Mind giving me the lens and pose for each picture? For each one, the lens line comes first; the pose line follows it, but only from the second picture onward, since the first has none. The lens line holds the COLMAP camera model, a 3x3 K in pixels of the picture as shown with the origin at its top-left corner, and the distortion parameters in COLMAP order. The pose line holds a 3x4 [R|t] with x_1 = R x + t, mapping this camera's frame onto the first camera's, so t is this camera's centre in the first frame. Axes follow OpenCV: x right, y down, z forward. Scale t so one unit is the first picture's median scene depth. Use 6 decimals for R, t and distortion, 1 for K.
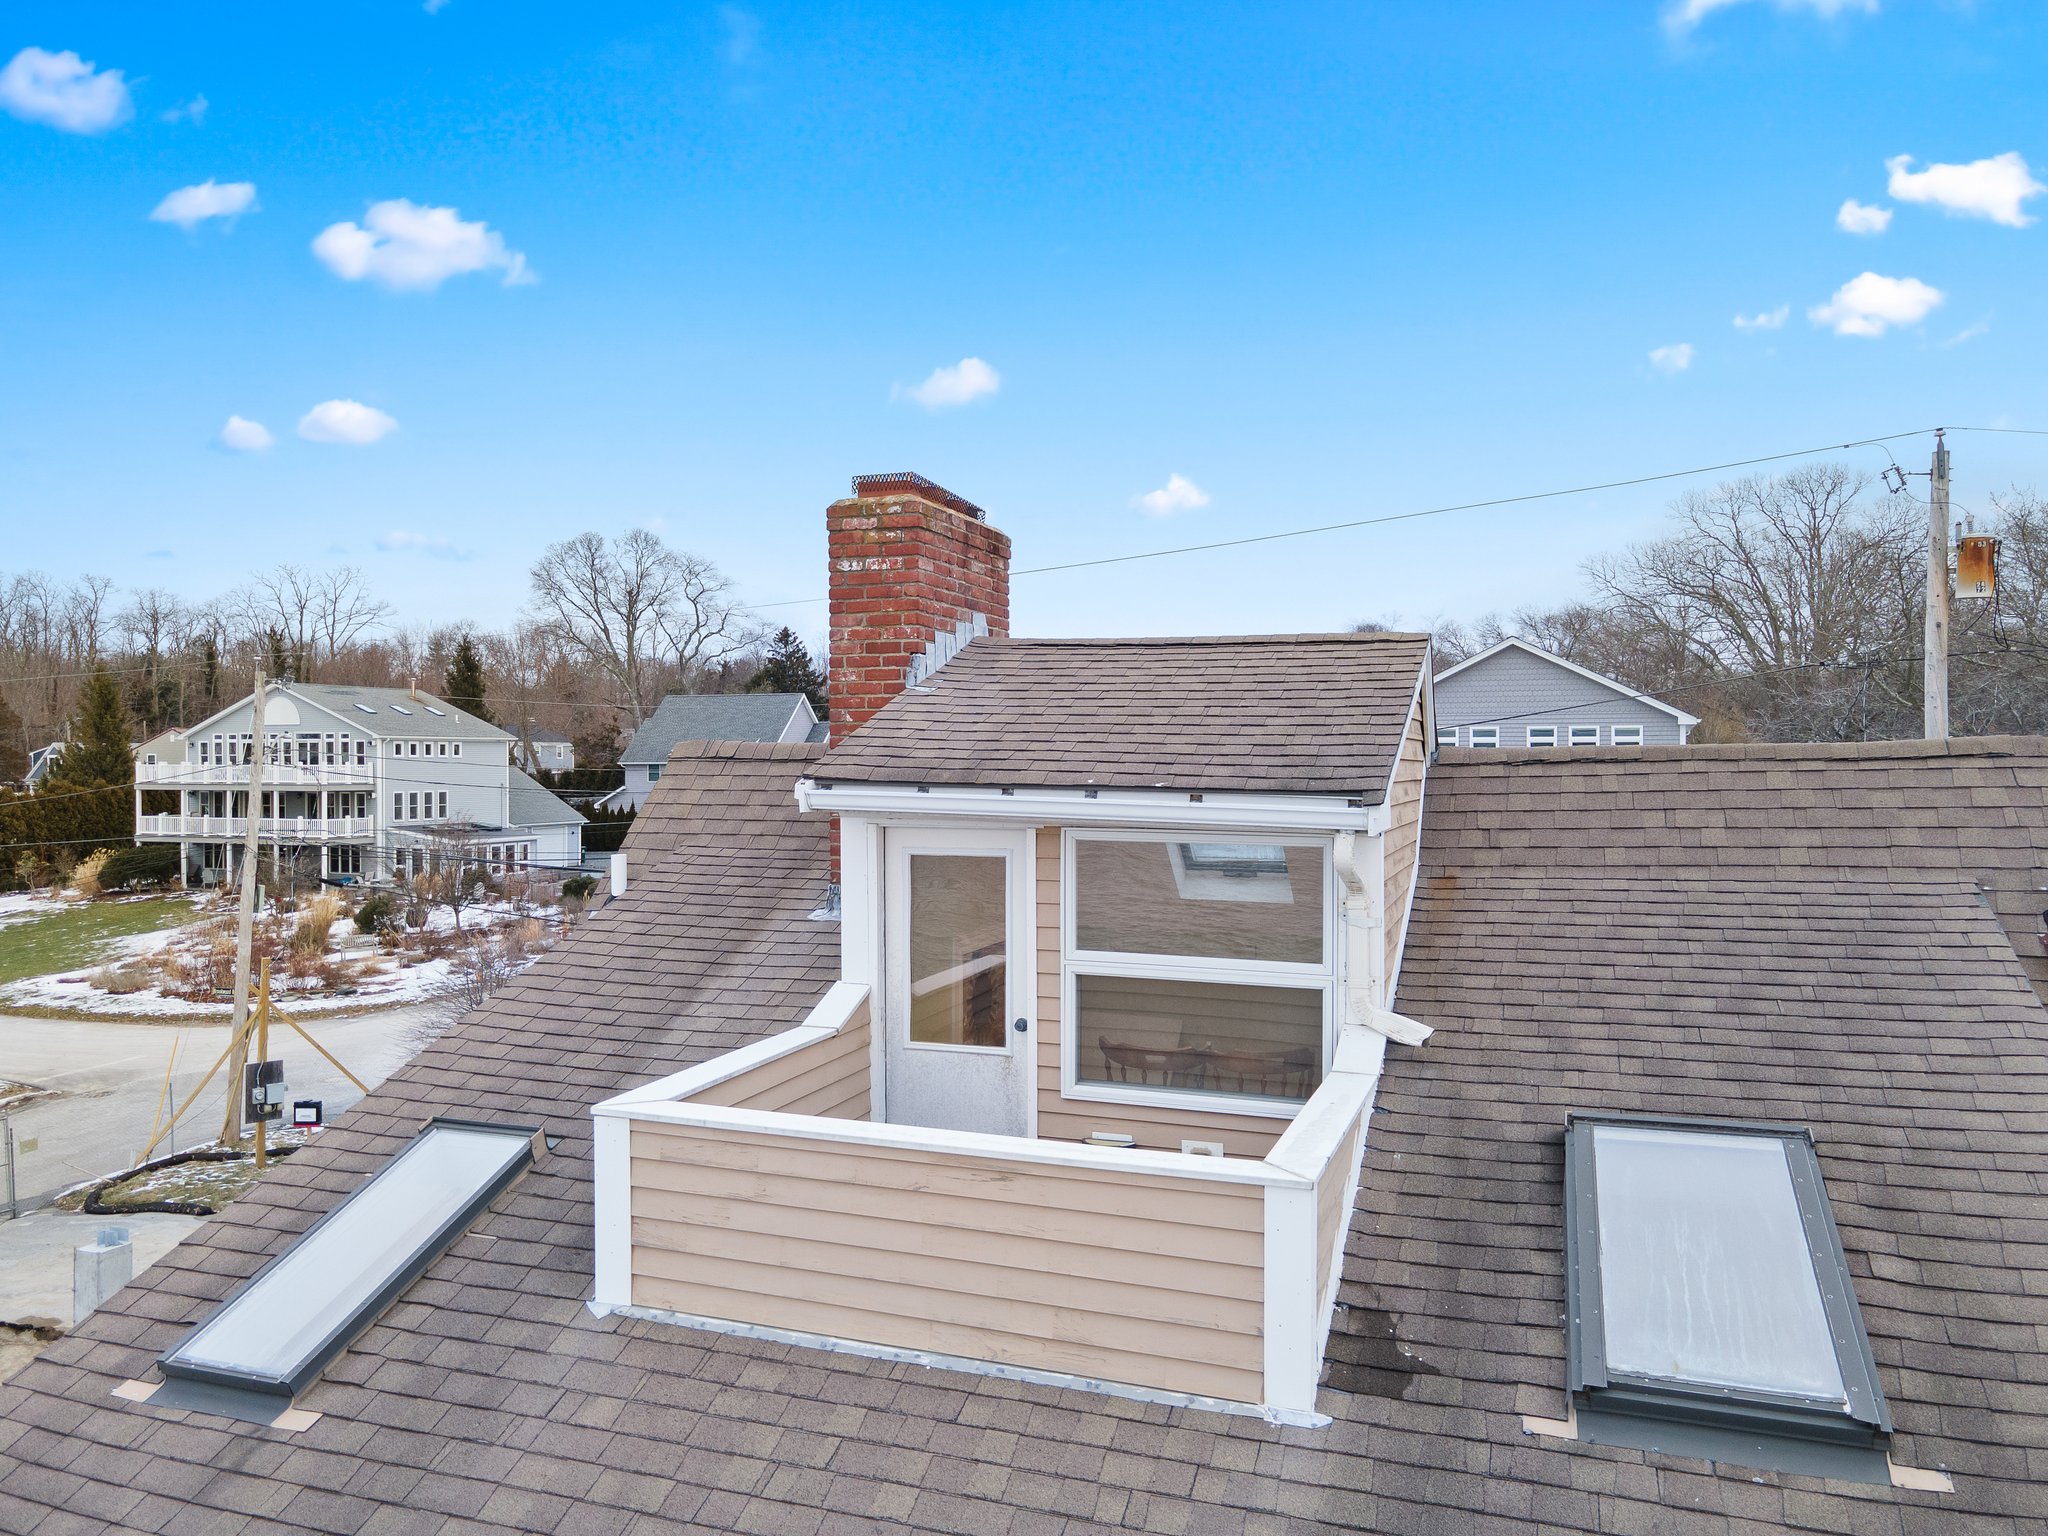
lens RADIAL K [[1501.5, 0, 1024.0], [0, 1501.5, 768.0], [0, 0, 1]] dist [0.000130, 0.086012]
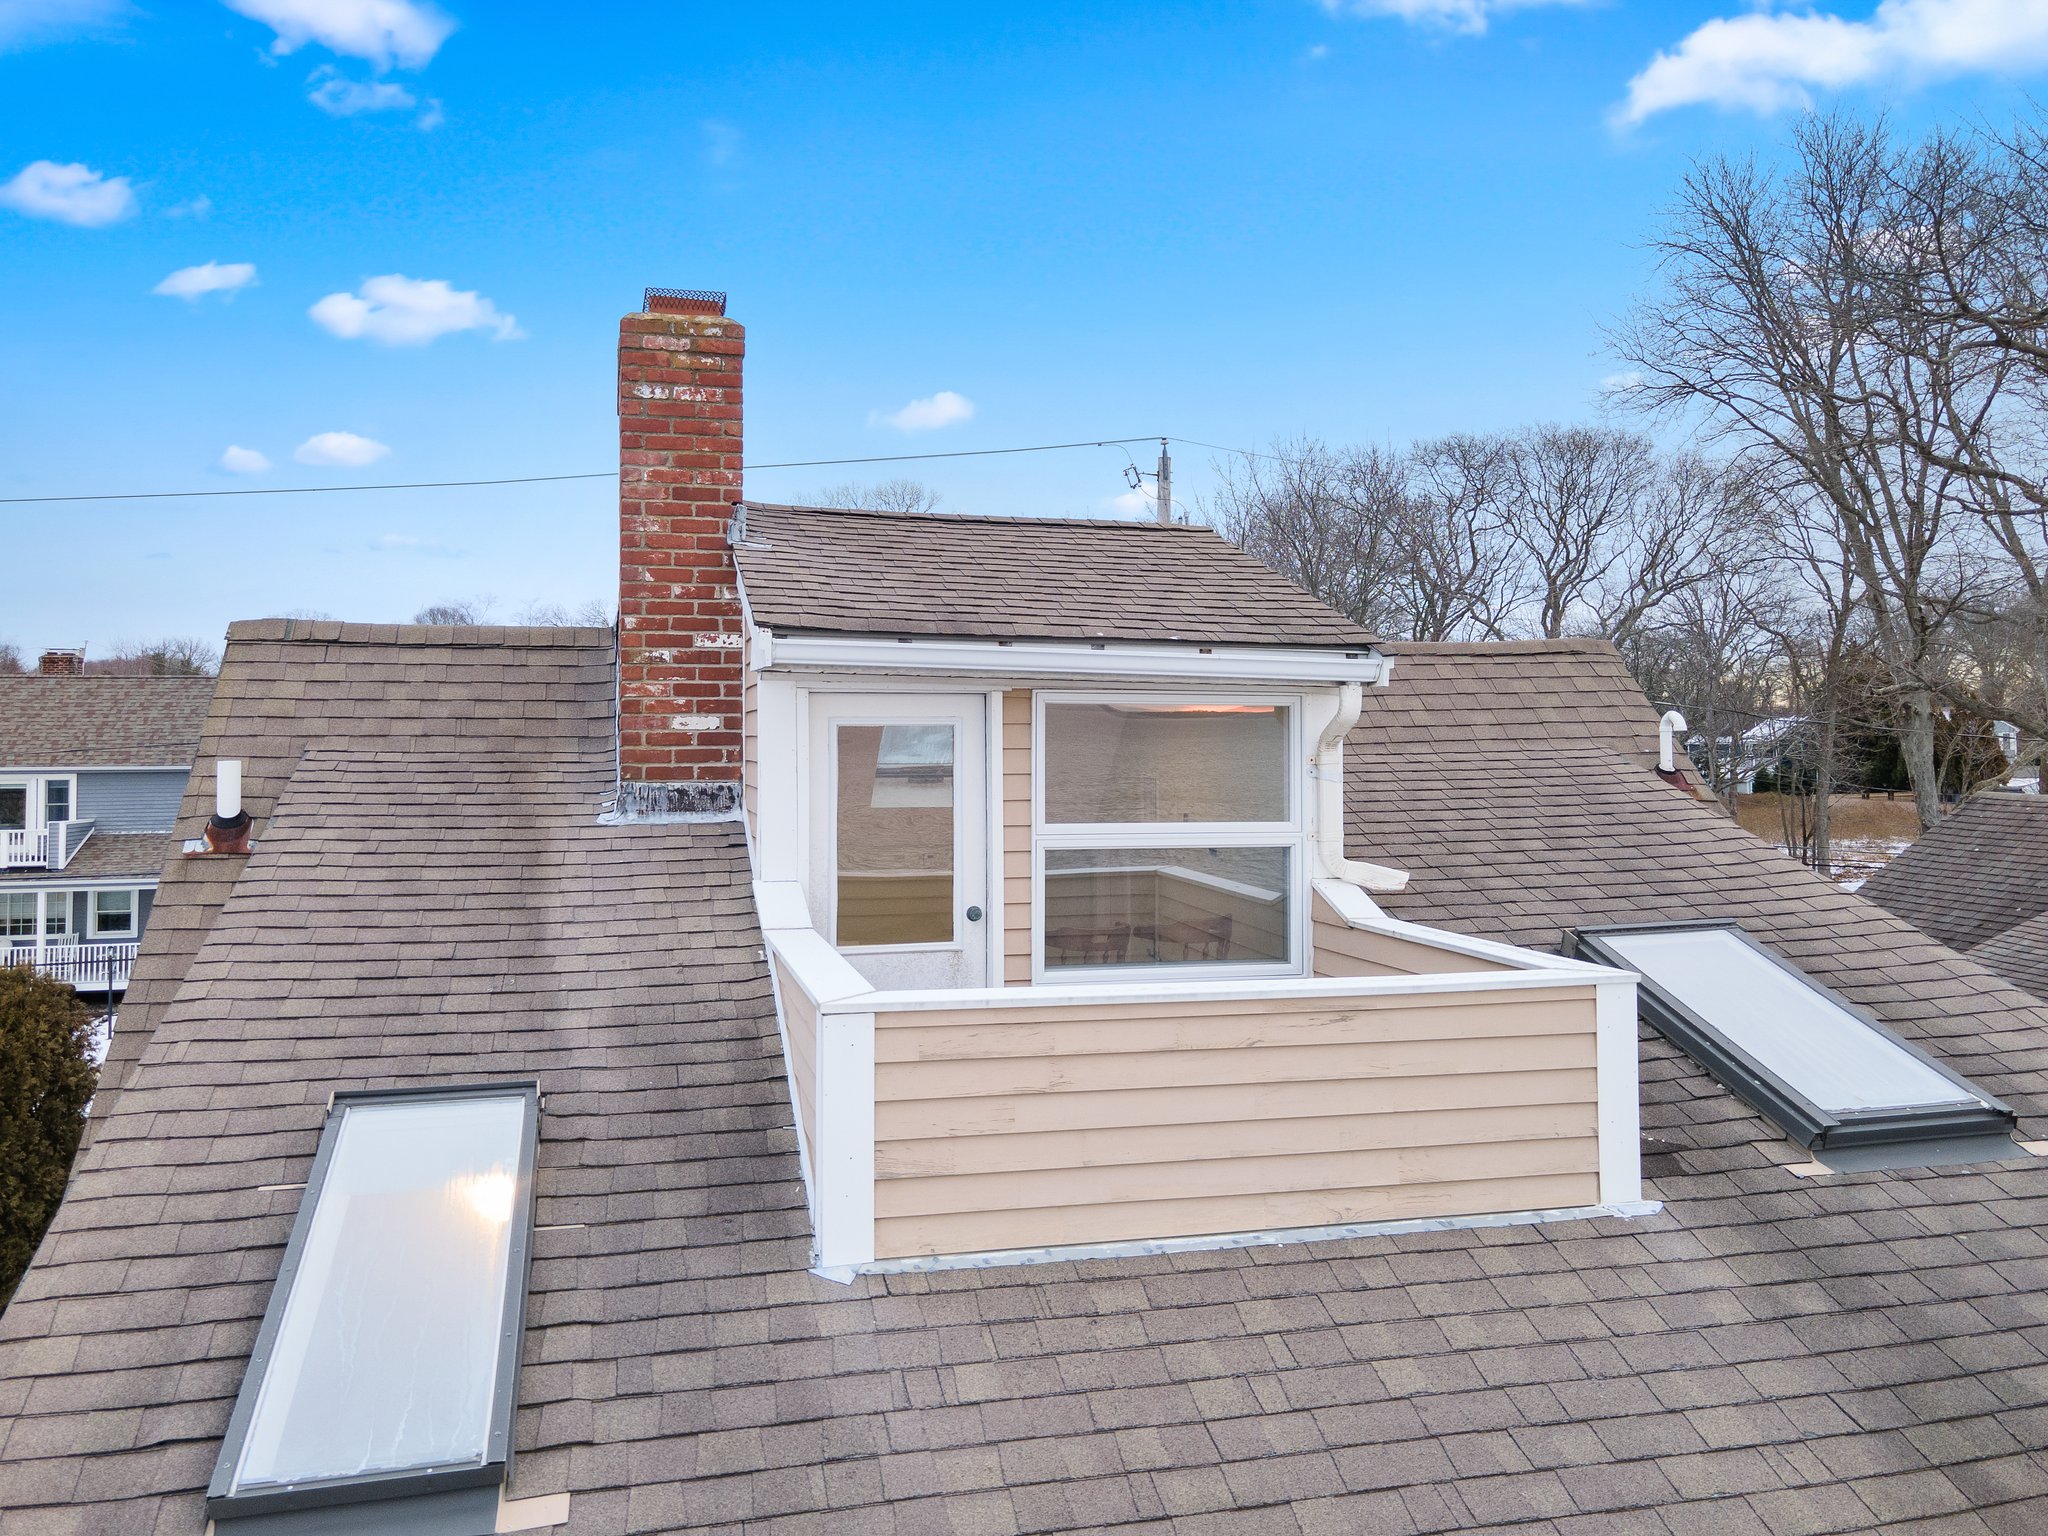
lens RADIAL K [[1525.0, 0, 1011.3], [0, 1525.0, 687.4], [0, 0, 1]] dist [0.031940, 0.002840]
pose [[0.826378, 0.017210, 0.562853, -0.432938], [0.010662, 0.998875, -0.046196, 0.069704], [-0.563015, 0.044177, 0.825265, 0.207407]]
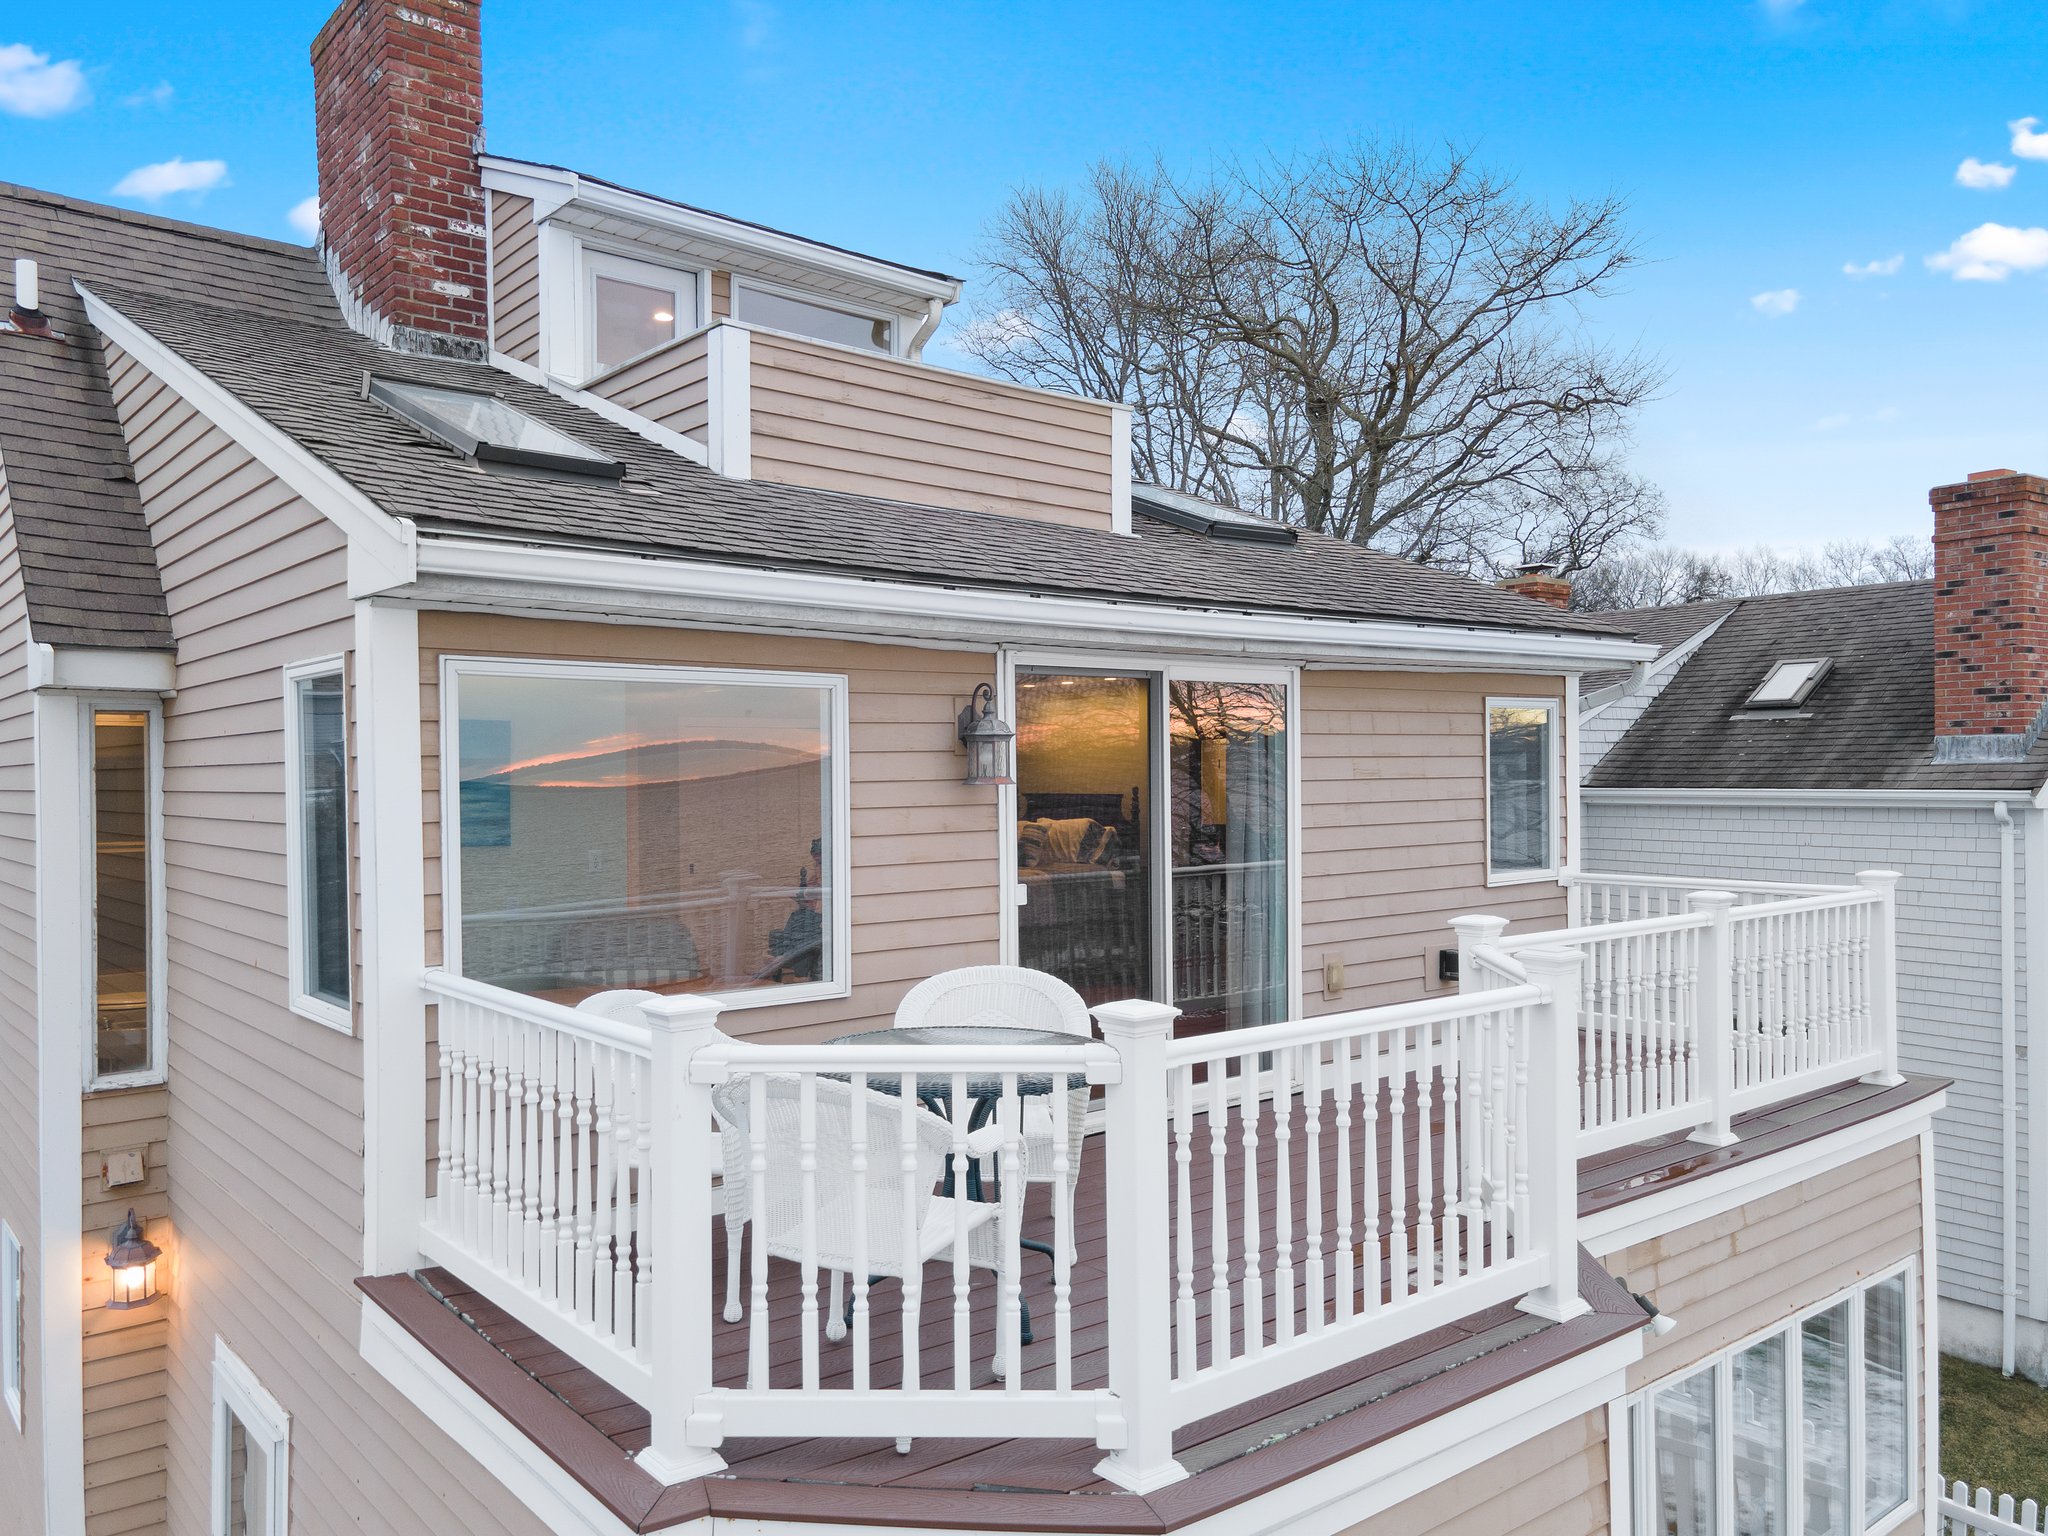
lens RADIAL K [[1522.1, 0, 1005.0], [0, 1522.1, 781.6], [0, 0, 1]] dist [-0.002077, 0.078995]
pose [[0.517083, -0.011083, 0.855864, -0.844556], [0.018381, 0.999829, 0.001842, 0.412562], [-0.855738, 0.014779, 0.517198, 0.101802]]
